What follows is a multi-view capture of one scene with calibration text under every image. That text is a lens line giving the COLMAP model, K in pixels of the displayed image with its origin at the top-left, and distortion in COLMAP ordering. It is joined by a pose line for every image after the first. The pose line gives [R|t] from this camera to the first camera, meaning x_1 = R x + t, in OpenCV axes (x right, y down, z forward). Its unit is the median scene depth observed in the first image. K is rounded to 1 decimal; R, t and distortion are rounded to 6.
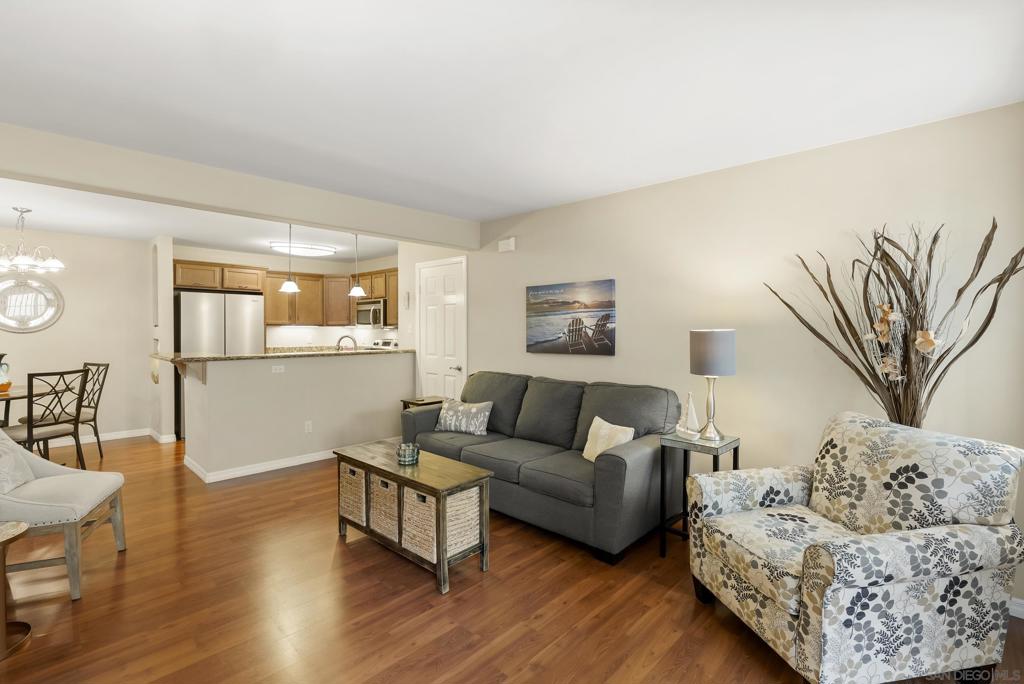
lens RADIAL K [[464.5, 0, 510.8], [0, 464.5, 332.7], [0, 0, 1]] dist [-0.005044, 0.000513]
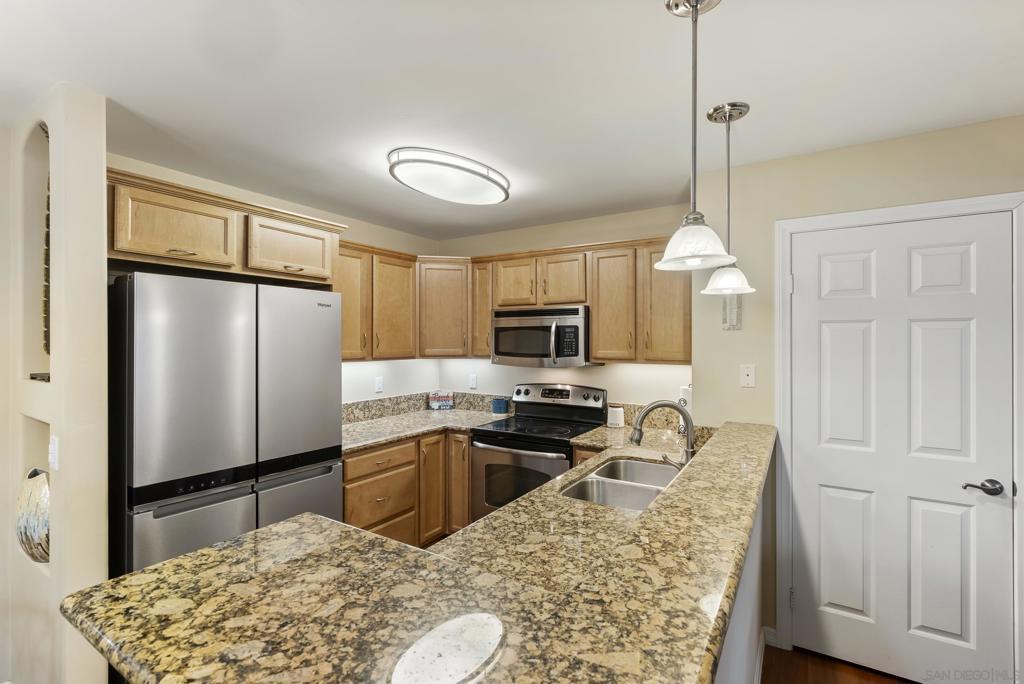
lens RADIAL K [[463.7, 0, 510.7], [0, 463.7, 339.3], [0, 0, 1]] dist [-0.005745, 0.001045]
pose [[0.980519, 0.000291, 0.196424, -0.728457], [0.001458, 0.999961, -0.008760, -0.054627], [-0.196418, 0.008876, 0.980480, 0.891921]]
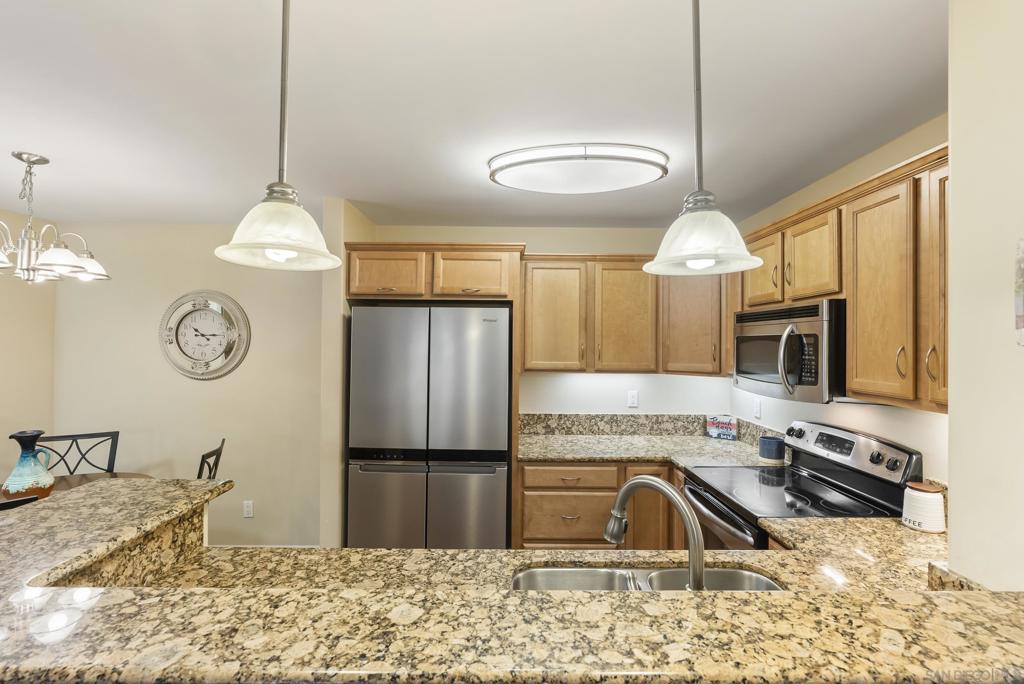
lens RADIAL K [[463.7, 0, 510.7], [0, 463.7, 339.3], [0, 0, 1]] dist [-0.005745, 0.001045]
pose [[0.690859, -0.001182, -0.722988, -0.337773], [-0.011699, 0.999849, -0.012815, -0.069606], [0.722894, 0.017312, 0.690742, 1.094326]]
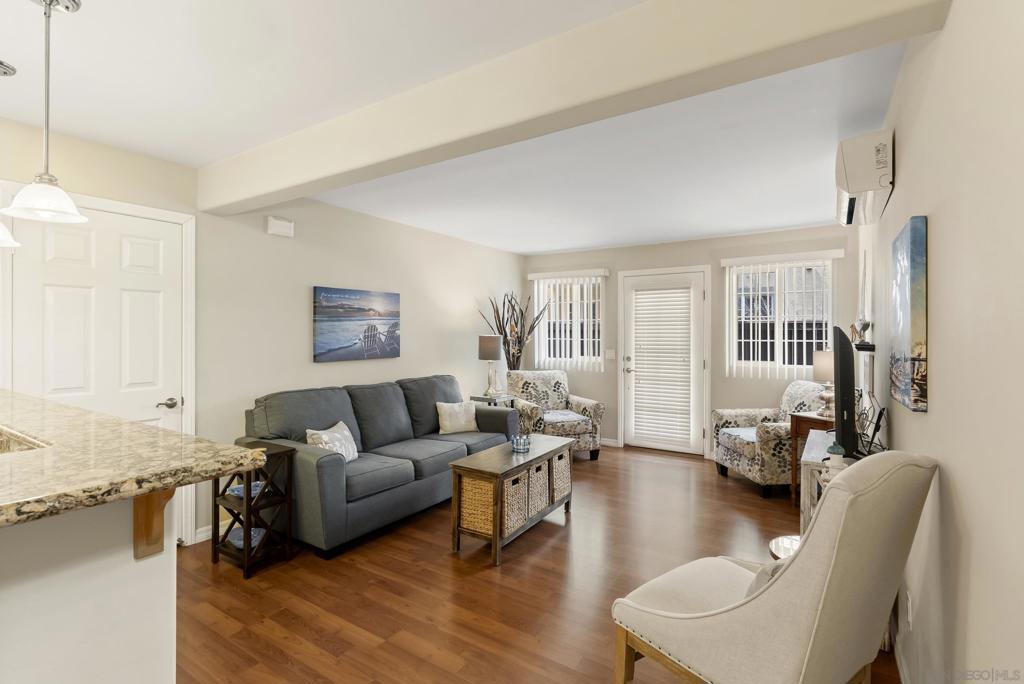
lens RADIAL K [[483.3, 0, 512.9], [0, 483.3, 325.7], [0, 0, 1]] dist [-0.005815, 0.000443]
pose [[-0.176762, 0.015327, 0.984134, -0.989985], [0.007926, 0.999868, -0.014149, -0.011277], [-0.984222, 0.005300, -0.176860, 0.867597]]
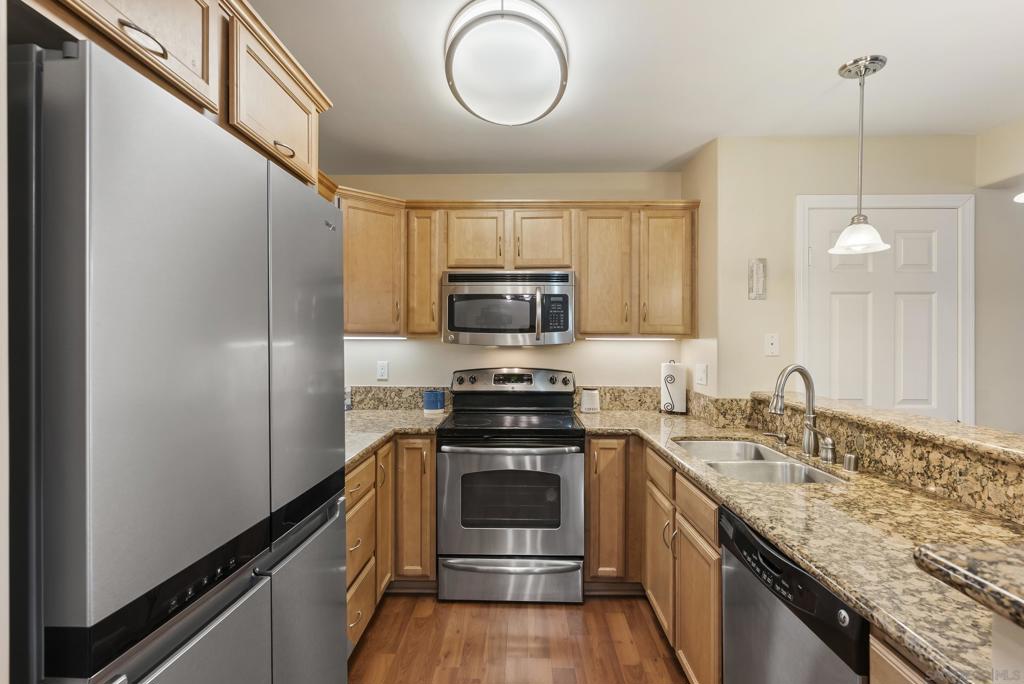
lens RADIAL K [[497.6, 0, 511.5], [0, 497.6, 338.2], [0, 0, 1]] dist [-0.001359, 0.000834]
pose [[0.740653, 0.003276, 0.671880, -1.001880], [0.003136, 0.999960, -0.008332, -0.016081], [-0.671881, 0.008278, 0.740613, 1.167529]]
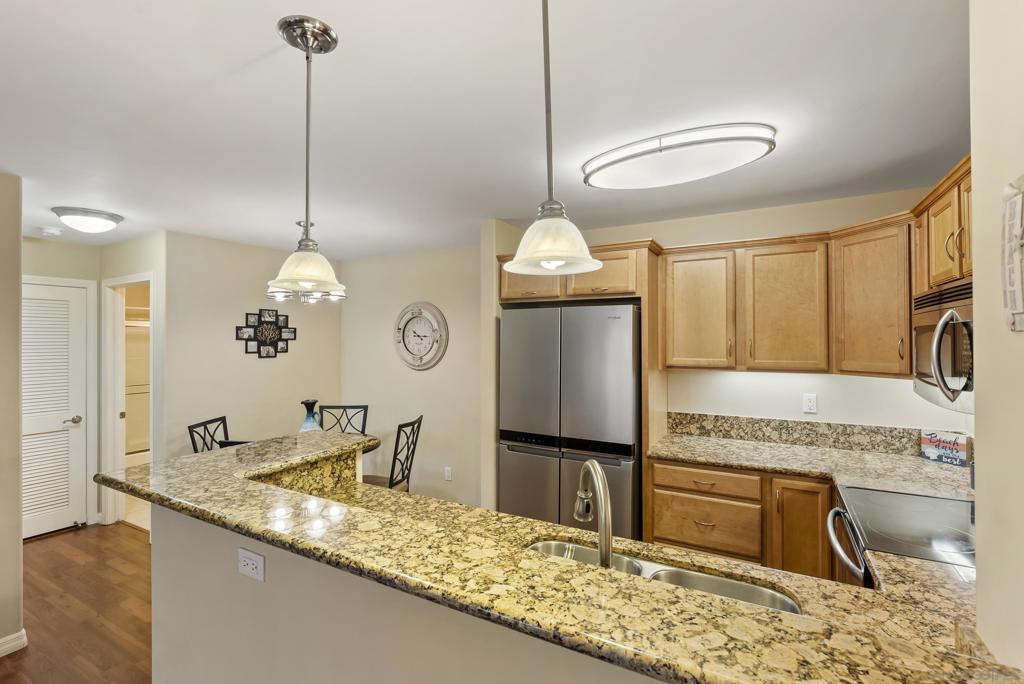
lens RADIAL K [[463.7, 0, 510.7], [0, 463.7, 339.3], [0, 0, 1]] dist [-0.005745, 0.001045]
pose [[0.239362, -0.005245, -0.970916, -0.207202], [-0.003078, 0.999976, -0.006161, -0.067950], [0.970926, 0.004463, 0.239340, 1.221611]]
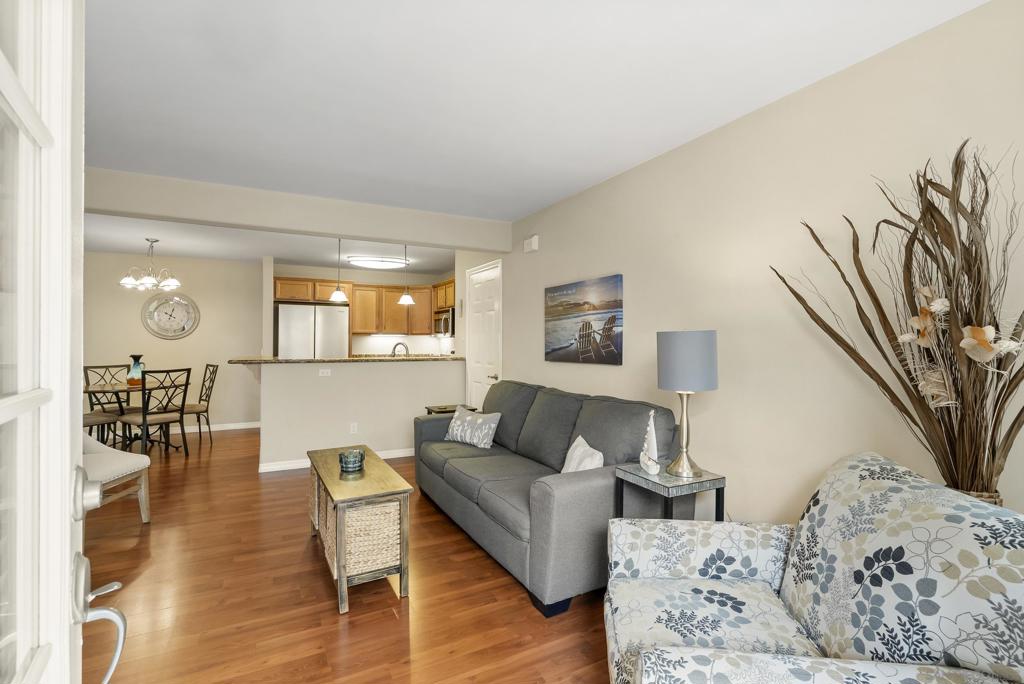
lens RADIAL K [[463.7, 0, 510.7], [0, 463.7, 339.3], [0, 0, 1]] dist [-0.005745, 0.001045]
pose [[0.947691, 0.001610, -0.319185, 0.281188], [-0.006000, 0.999900, -0.012773, 0.013458], [0.319133, 0.014020, 0.947606, 0.132372]]
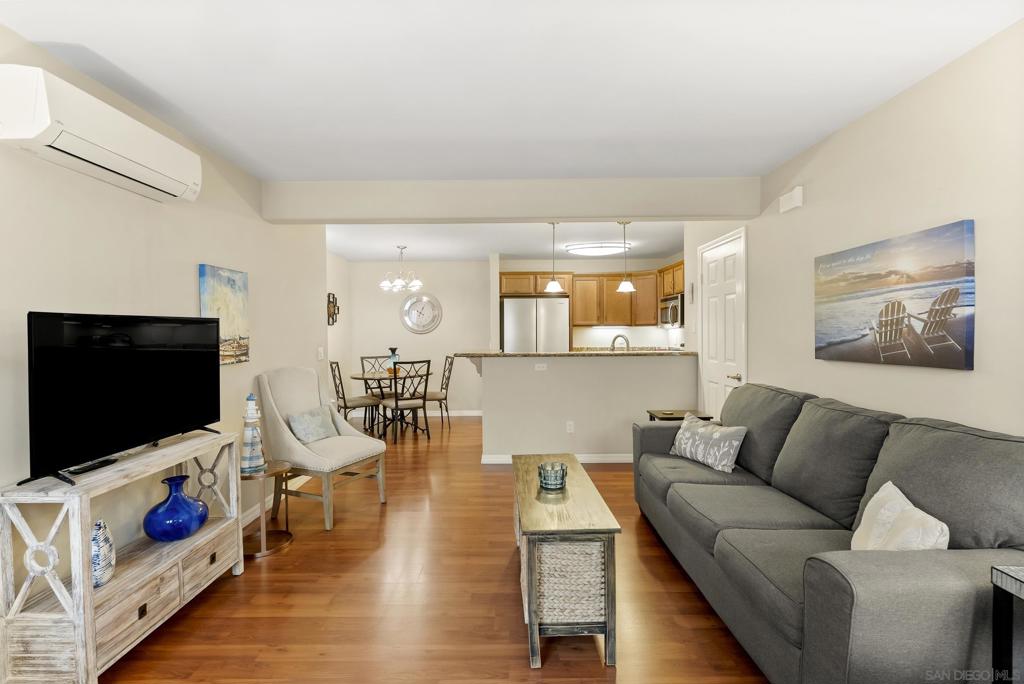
lens RADIAL K [[463.7, 0, 510.7], [0, 463.7, 339.3], [0, 0, 1]] dist [-0.005745, 0.001045]
pose [[0.688815, 0.003481, -0.724929, 0.226482], [0.002468, 0.999971, 0.007147, 0.009777], [0.724933, -0.006712, 0.688787, 0.269838]]
